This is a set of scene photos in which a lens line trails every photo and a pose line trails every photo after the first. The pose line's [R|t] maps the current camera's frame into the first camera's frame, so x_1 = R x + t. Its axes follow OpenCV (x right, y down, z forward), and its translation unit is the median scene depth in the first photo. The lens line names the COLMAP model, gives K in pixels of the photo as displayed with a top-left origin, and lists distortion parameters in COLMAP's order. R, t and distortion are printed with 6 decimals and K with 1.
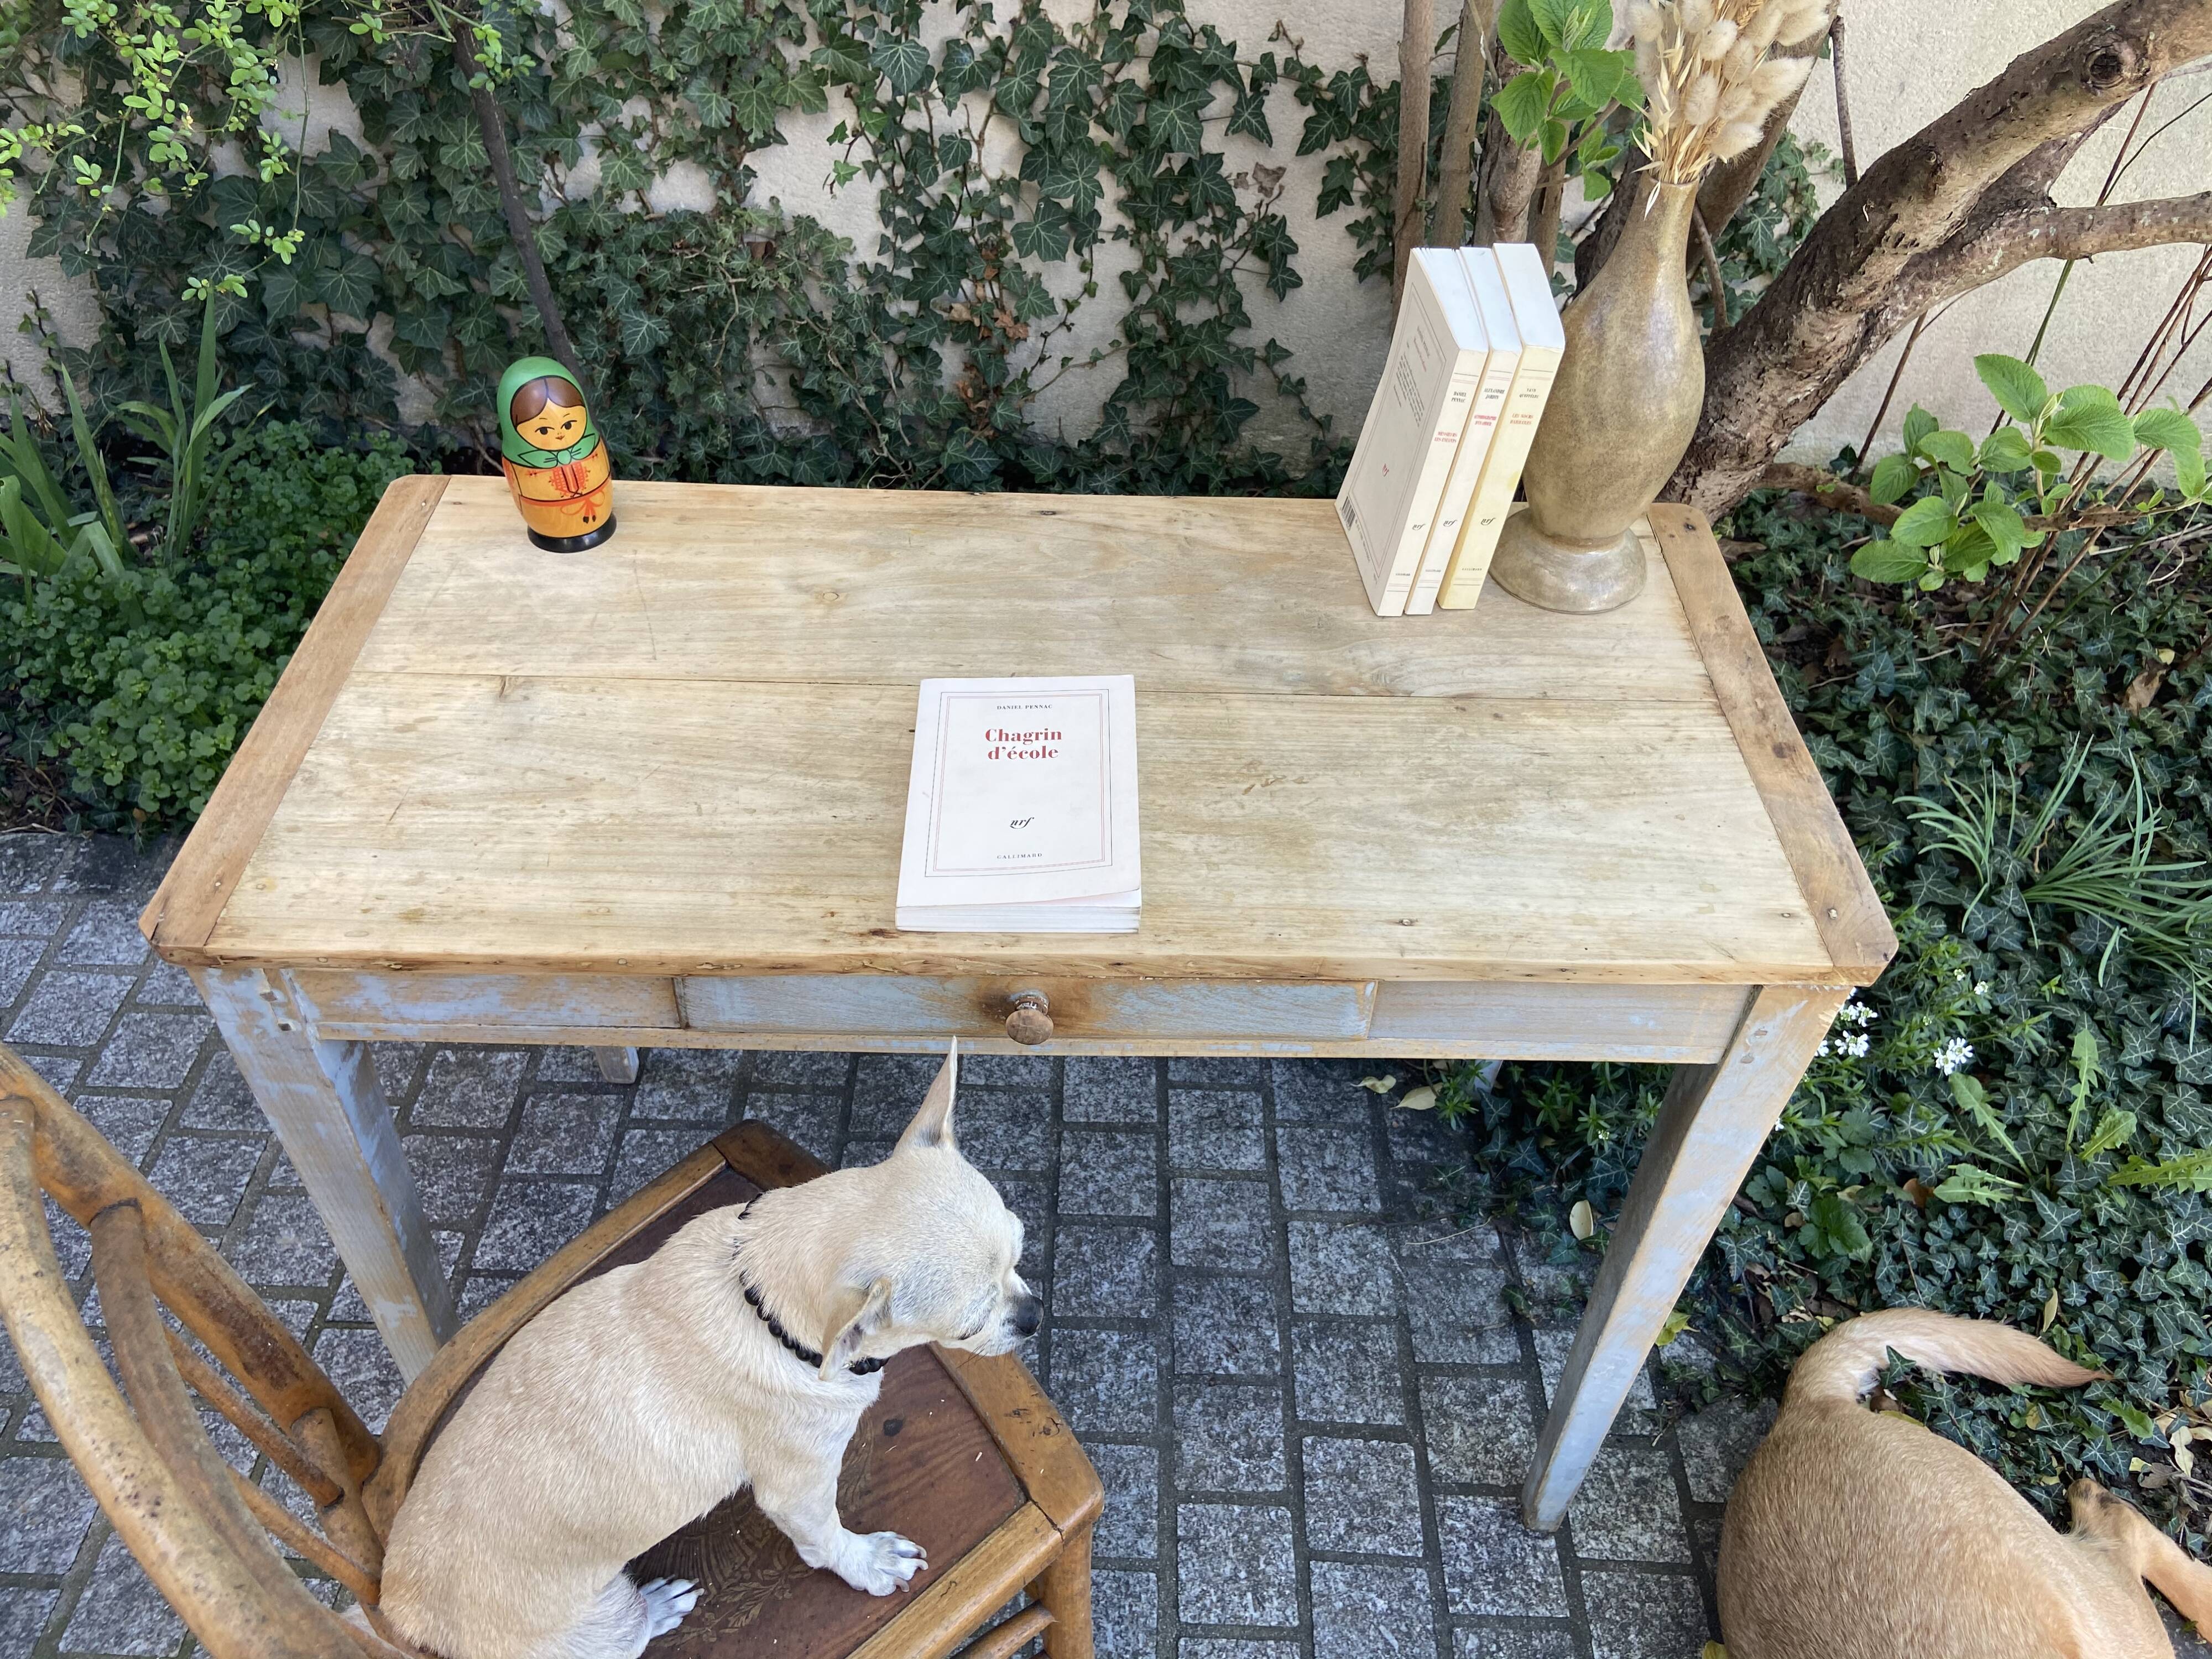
lens RADIAL K [[1670.9, 0, 1097.8], [0, 1670.9, 823.8], [0, 0, 1]] dist [0.123581, -0.163519]
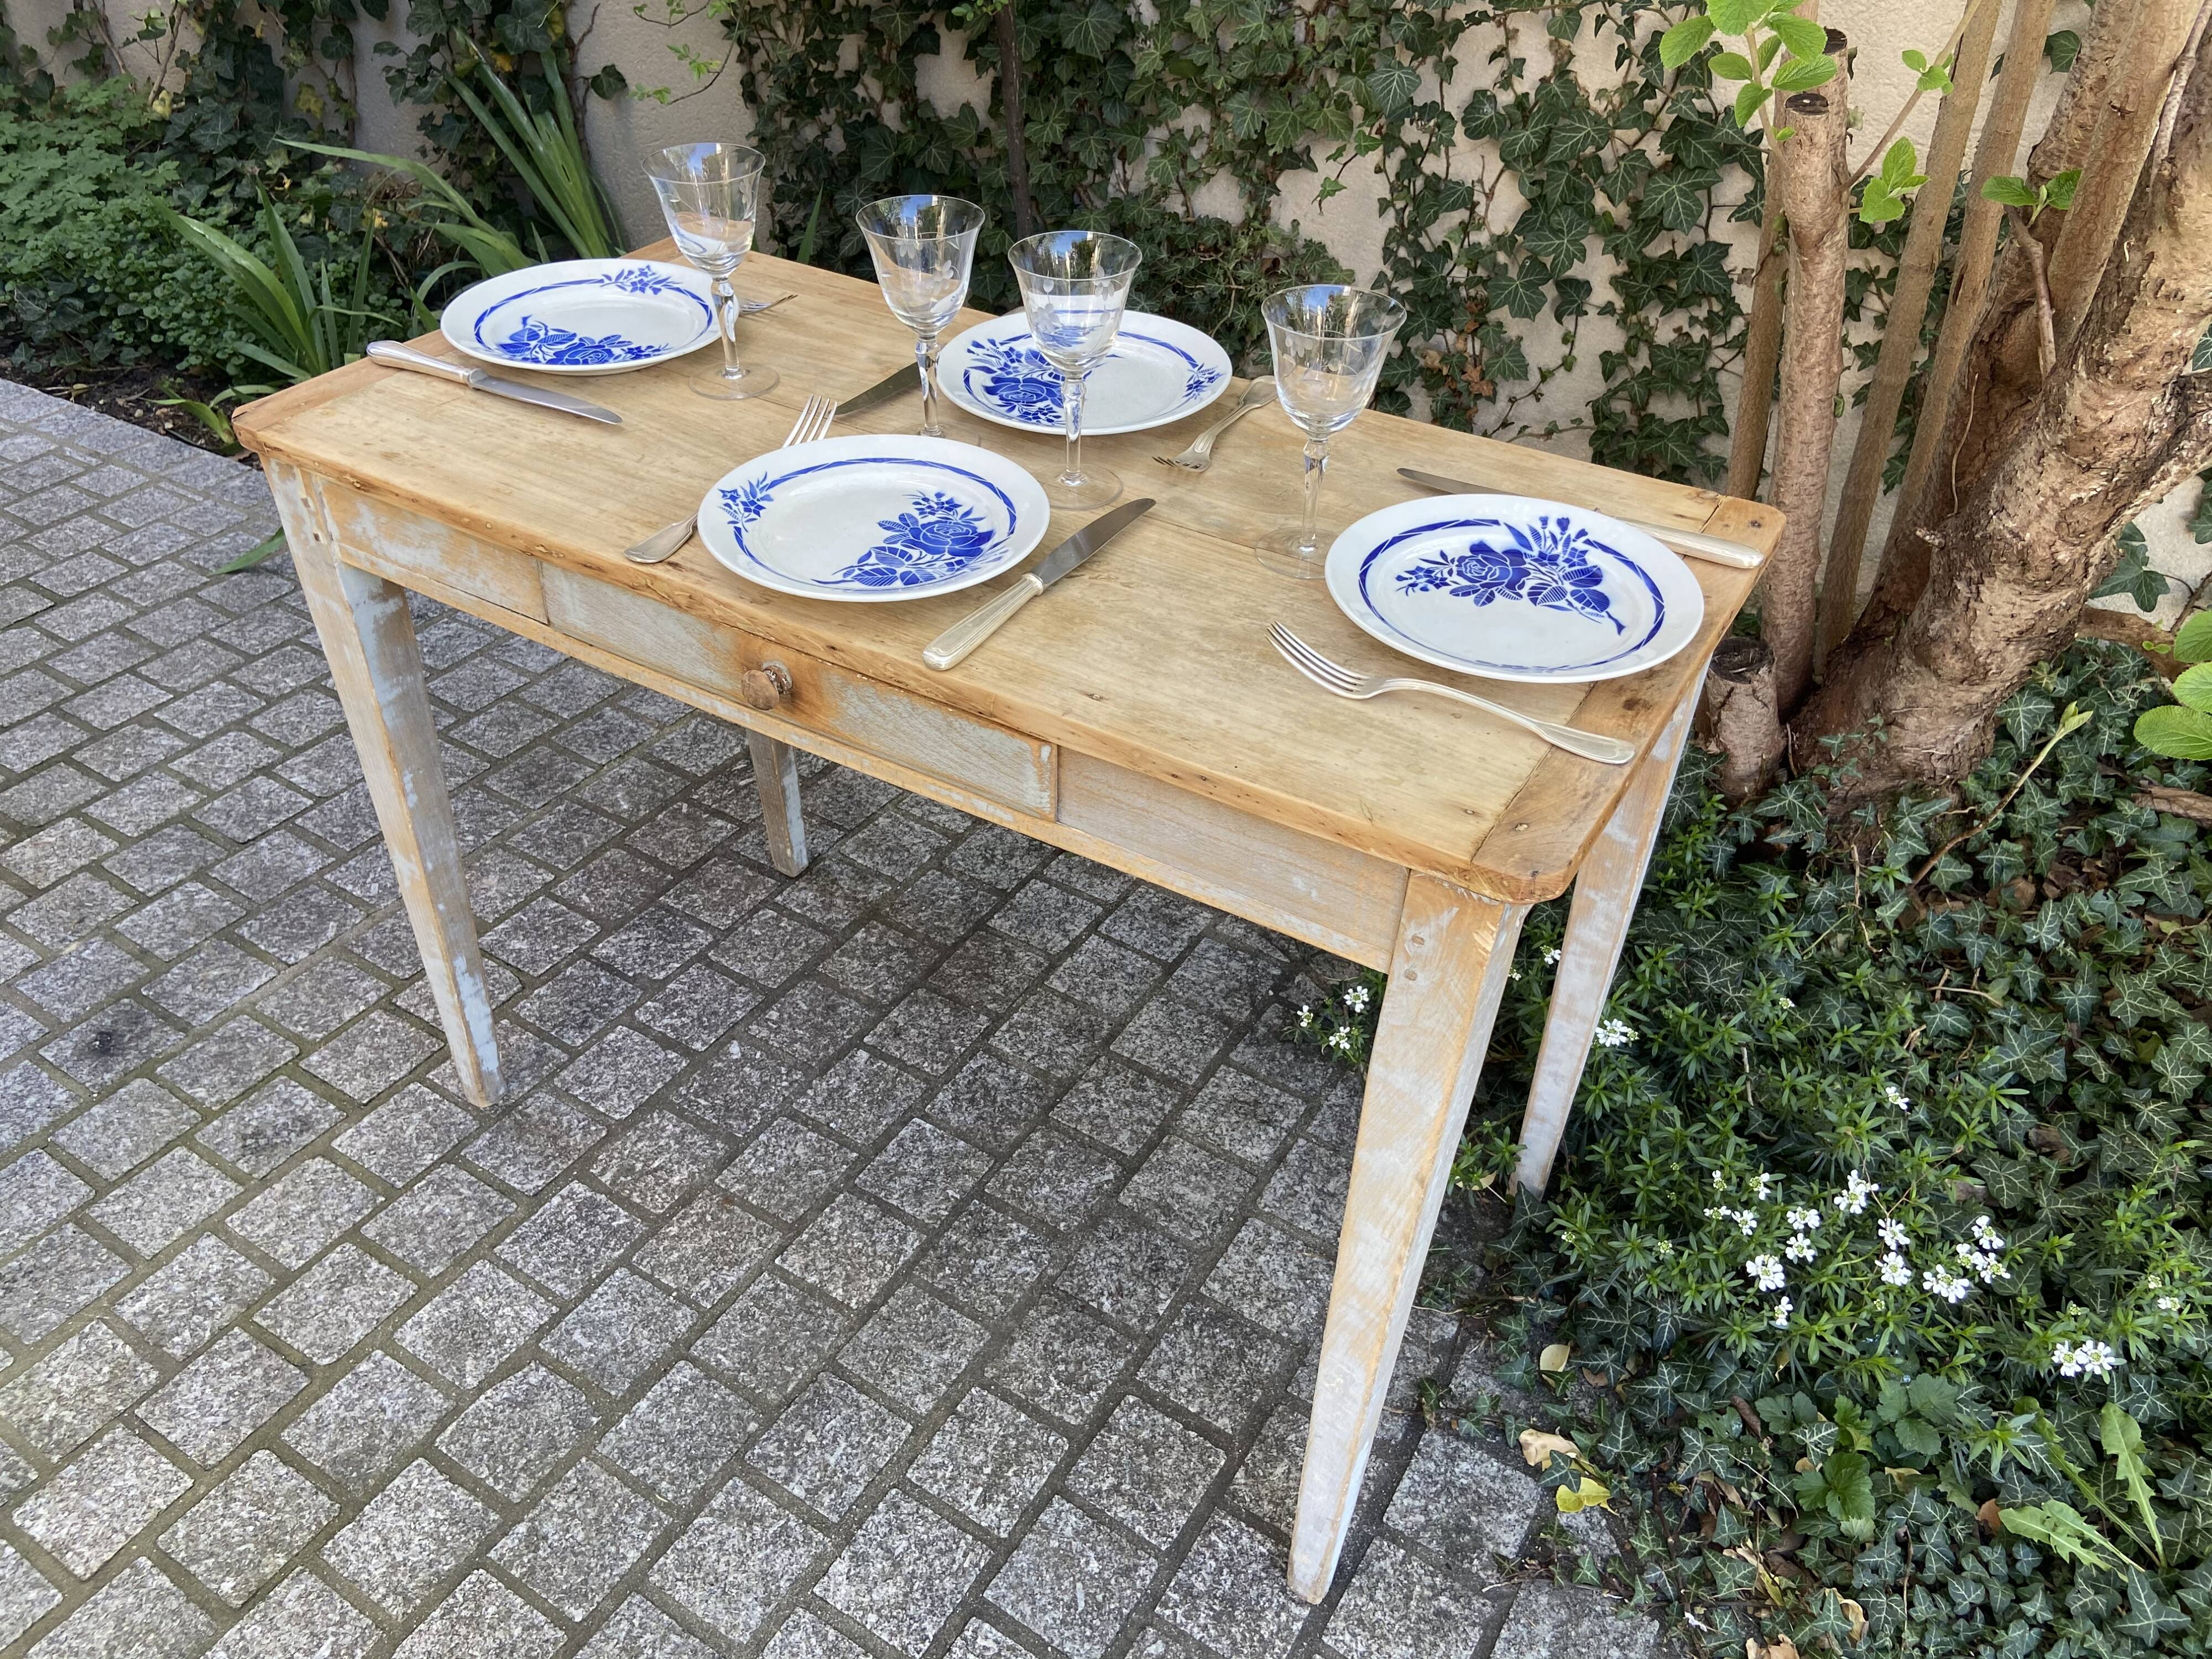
lens RADIAL K [[1670.9, 0, 1091.0], [0, 1670.9, 815.6], [0, 0, 1]] dist [0.123581, -0.163519]
pose [[0.856400, 0.308552, -0.413975, 0.349231], [-0.355530, 0.933831, -0.039472, 0.093803], [0.374403, 0.180984, 0.909432, 0.068987]]
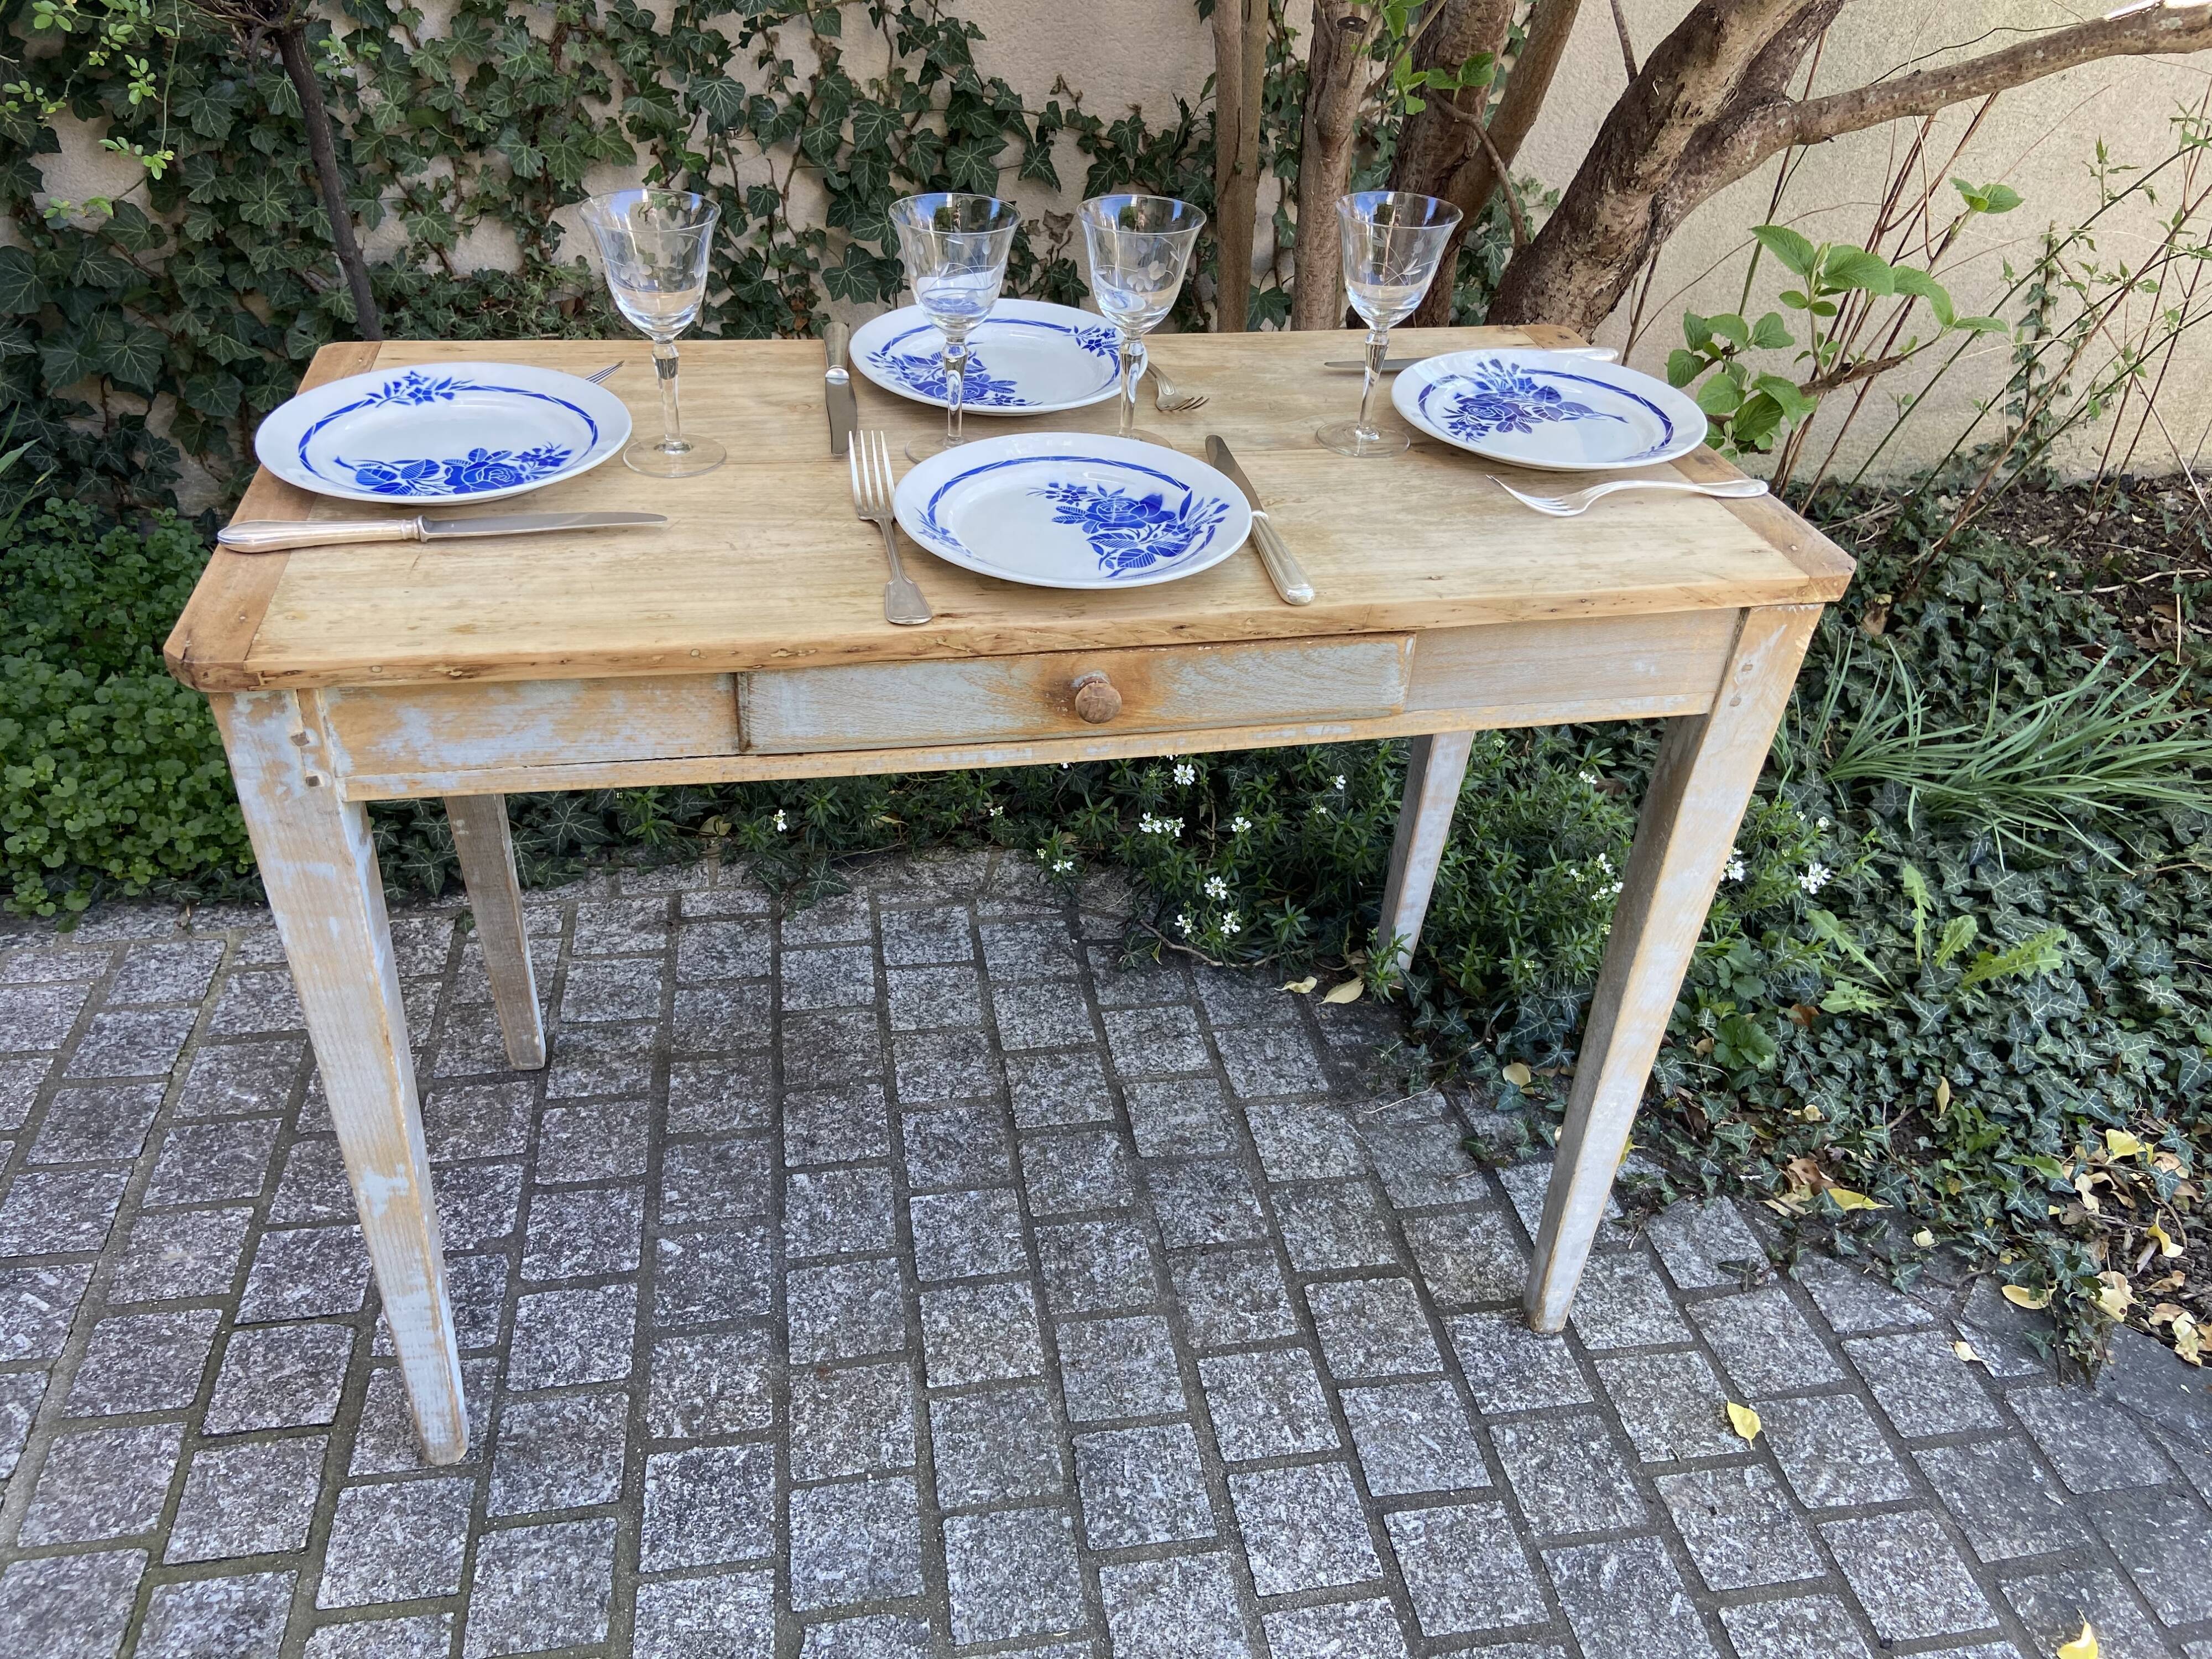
lens RADIAL K [[1670.9, 0, 1097.5], [0, 1670.9, 817.5], [0, 0, 1]] dist [0.123581, -0.163519]
pose [[0.980532, -0.089930, 0.174556, -0.129652], [0.114799, 0.983752, -0.138035, 0.190054], [-0.159306, 0.155387, 0.974924, 0.009518]]
